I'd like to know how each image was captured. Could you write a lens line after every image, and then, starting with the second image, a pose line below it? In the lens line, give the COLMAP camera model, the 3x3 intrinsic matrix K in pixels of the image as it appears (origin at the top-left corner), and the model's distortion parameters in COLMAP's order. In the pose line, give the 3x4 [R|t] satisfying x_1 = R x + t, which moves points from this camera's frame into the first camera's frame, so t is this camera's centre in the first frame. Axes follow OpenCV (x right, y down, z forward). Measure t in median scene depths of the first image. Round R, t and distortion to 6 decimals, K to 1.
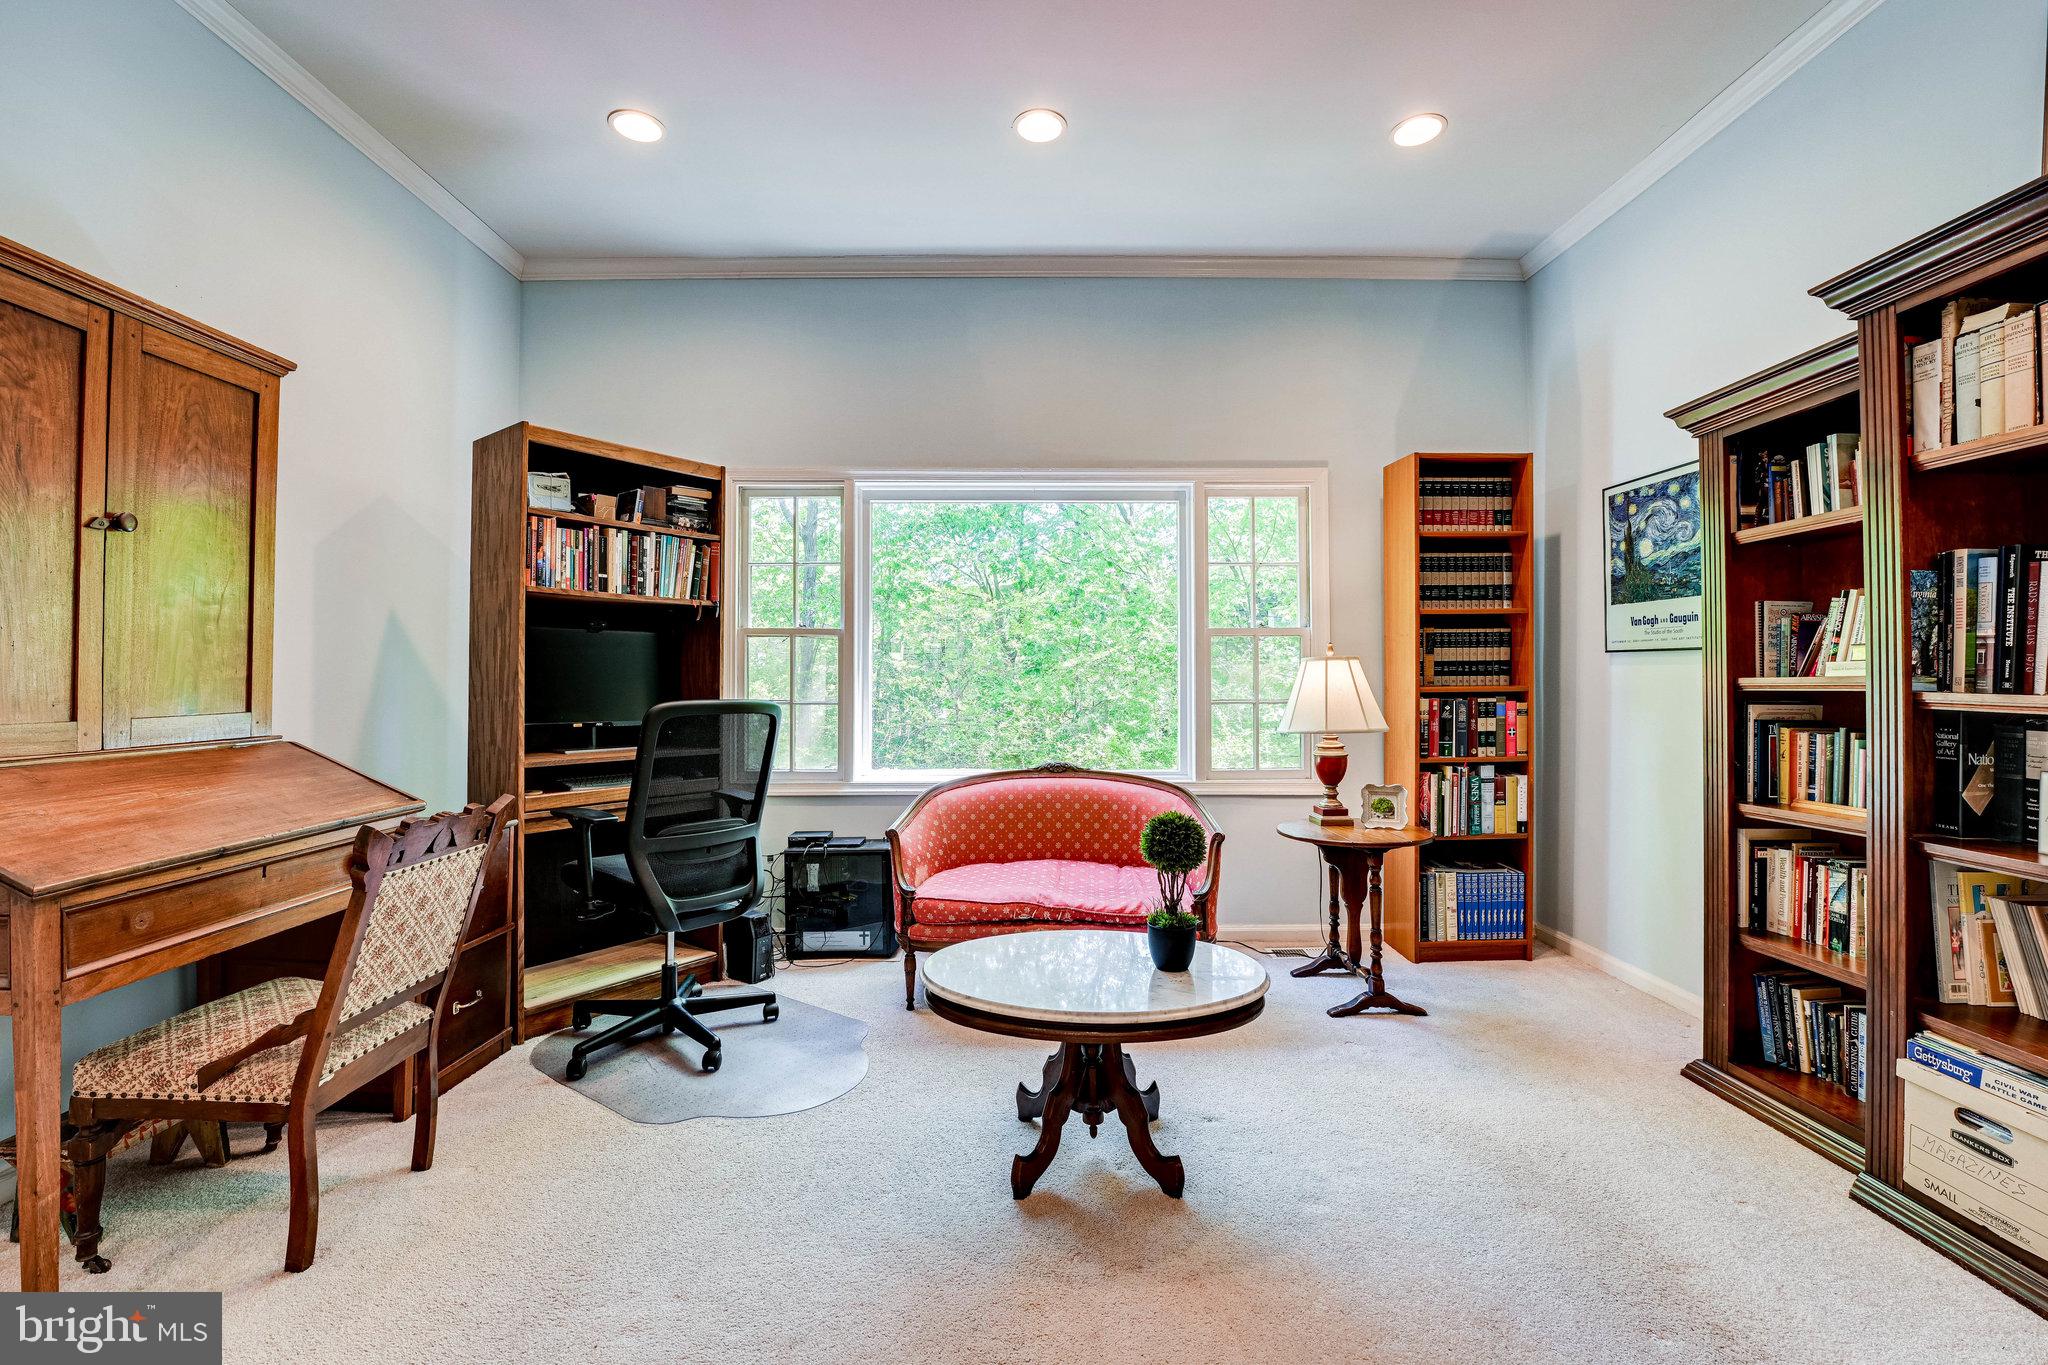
lens RADIAL K [[841.7, 0, 1021.6], [0, 841.7, 662.1], [0, 0, 1]] dist [-0.015557, -0.001335]
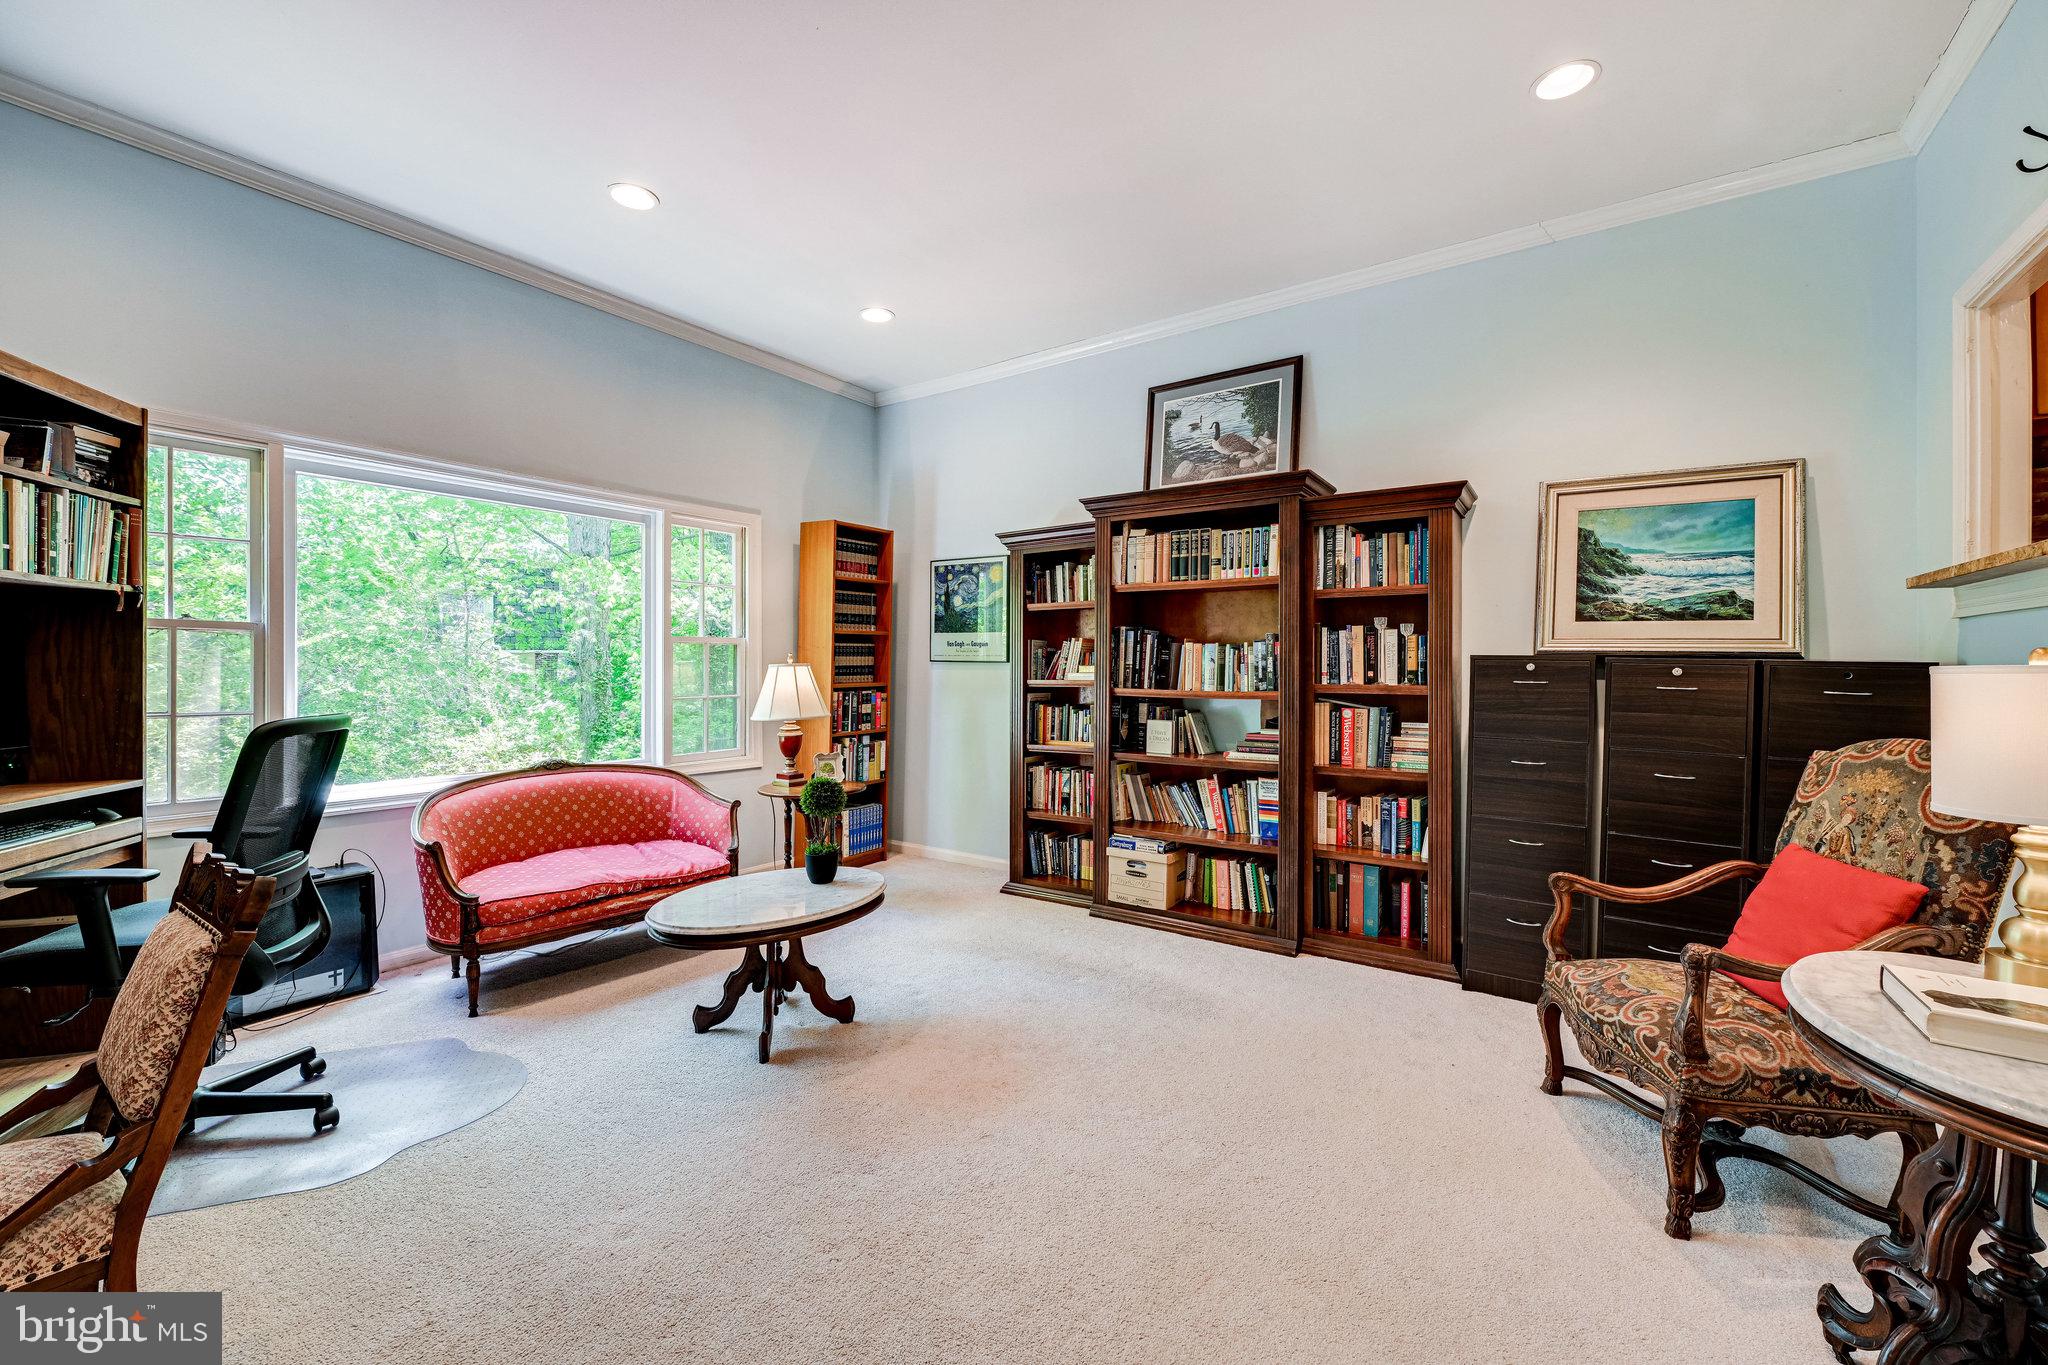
lens RADIAL K [[809.7, 0, 991.5], [0, 809.7, 670.6], [0, 0, 1]] dist [-0.008065, -0.000798]
pose [[0.608901, -0.002513, 0.793243, -0.517865], [-0.018800, 0.999668, 0.017598, -0.025865], [-0.793024, -0.025628, 0.608651, -0.061984]]
